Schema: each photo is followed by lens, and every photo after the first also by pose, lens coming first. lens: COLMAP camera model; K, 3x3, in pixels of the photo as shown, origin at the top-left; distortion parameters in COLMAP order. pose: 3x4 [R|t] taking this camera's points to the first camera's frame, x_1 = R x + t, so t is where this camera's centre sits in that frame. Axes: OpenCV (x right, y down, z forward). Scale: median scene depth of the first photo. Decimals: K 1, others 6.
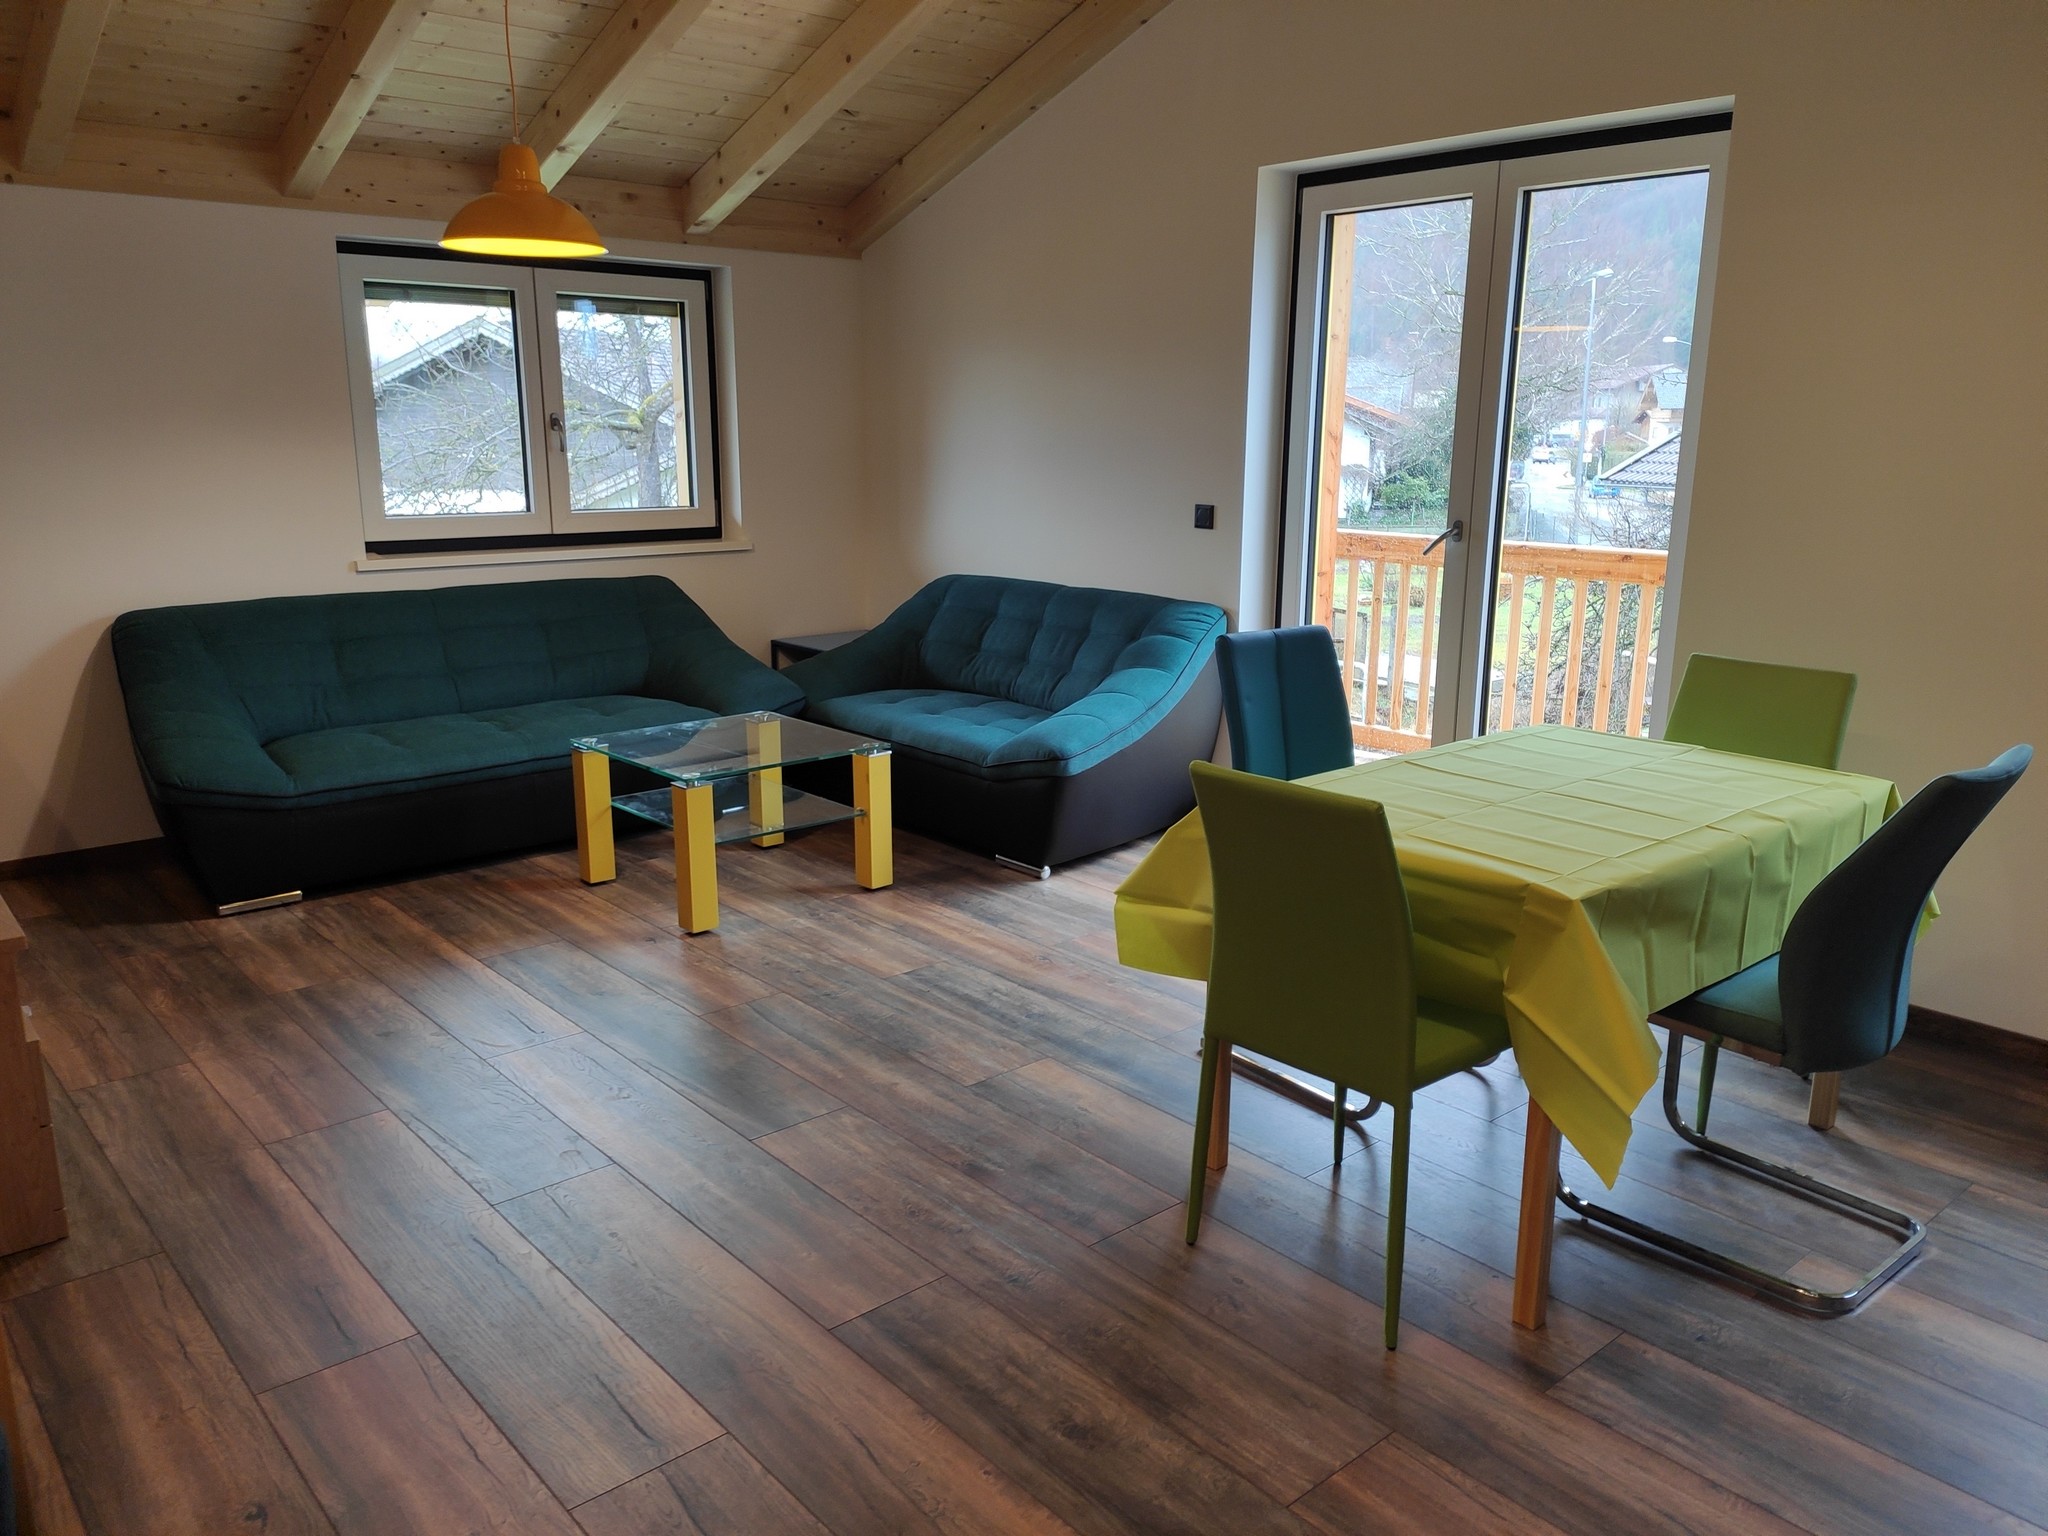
lens RADIAL K [[1489.5, 0, 1024.0], [0, 1489.5, 768.0], [0, 0, 1]] dist [-0.000909, -0.002261]
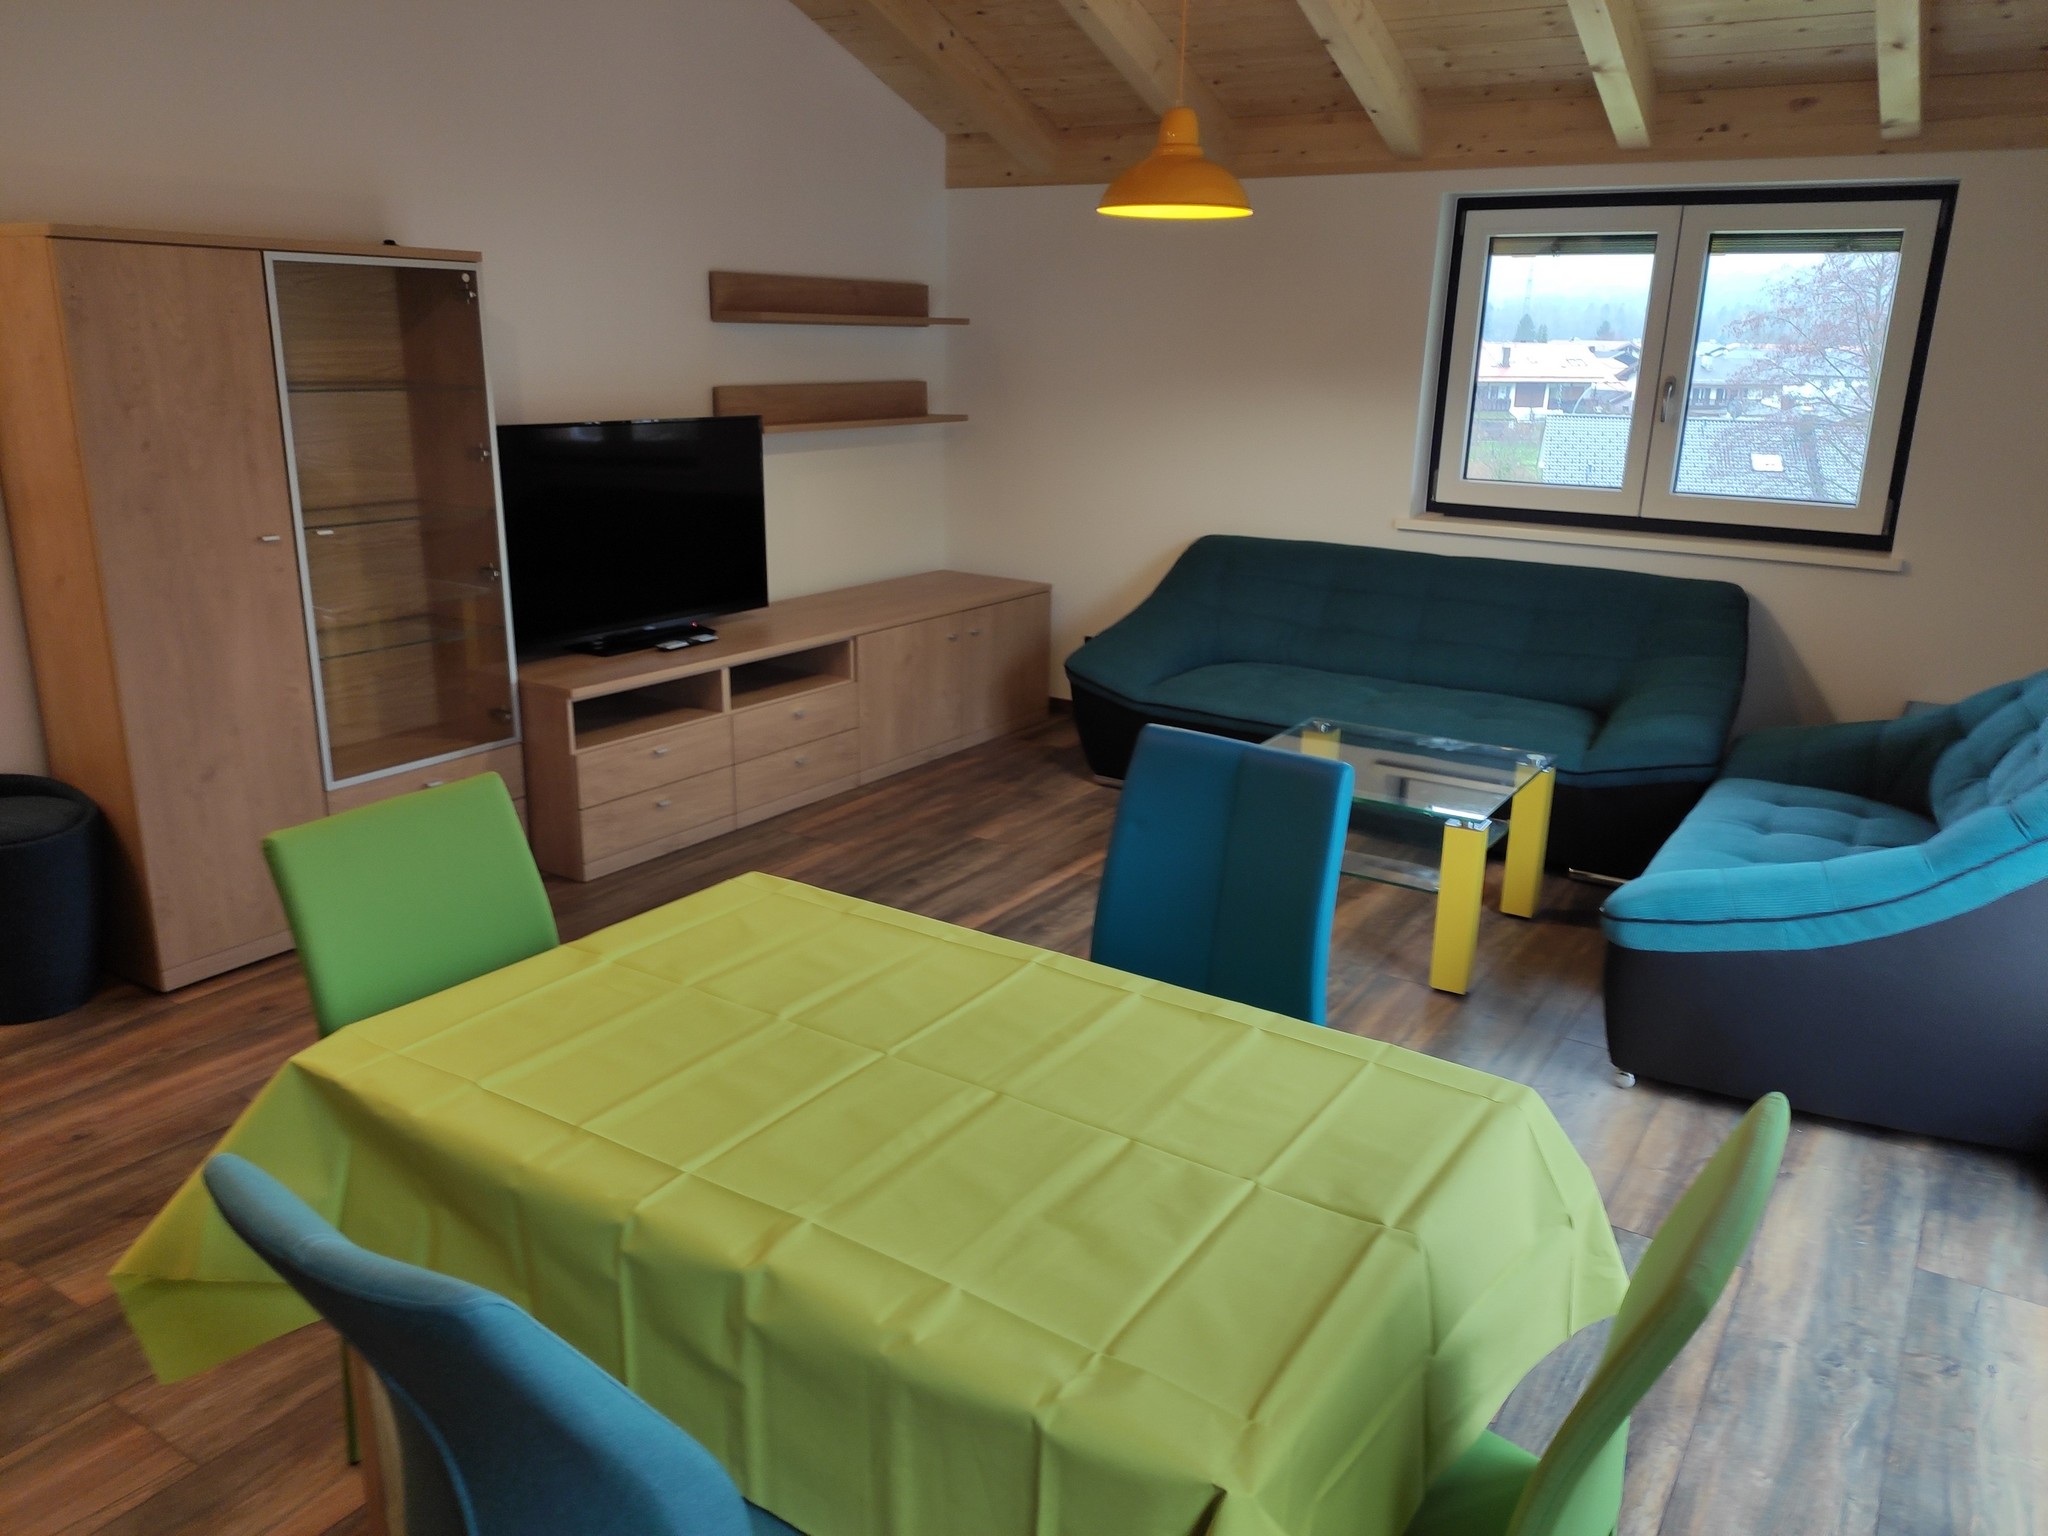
lens RADIAL K [[1489.5, 0, 1024.0], [0, 1489.5, 768.0], [0, 0, 1]] dist [-0.000909, -0.002261]
pose [[0.294468, 0.256103, -0.920706, 0.635529], [-0.241374, 0.952118, 0.187642, -0.144336], [0.924677, 0.166980, 0.342185, 0.608938]]
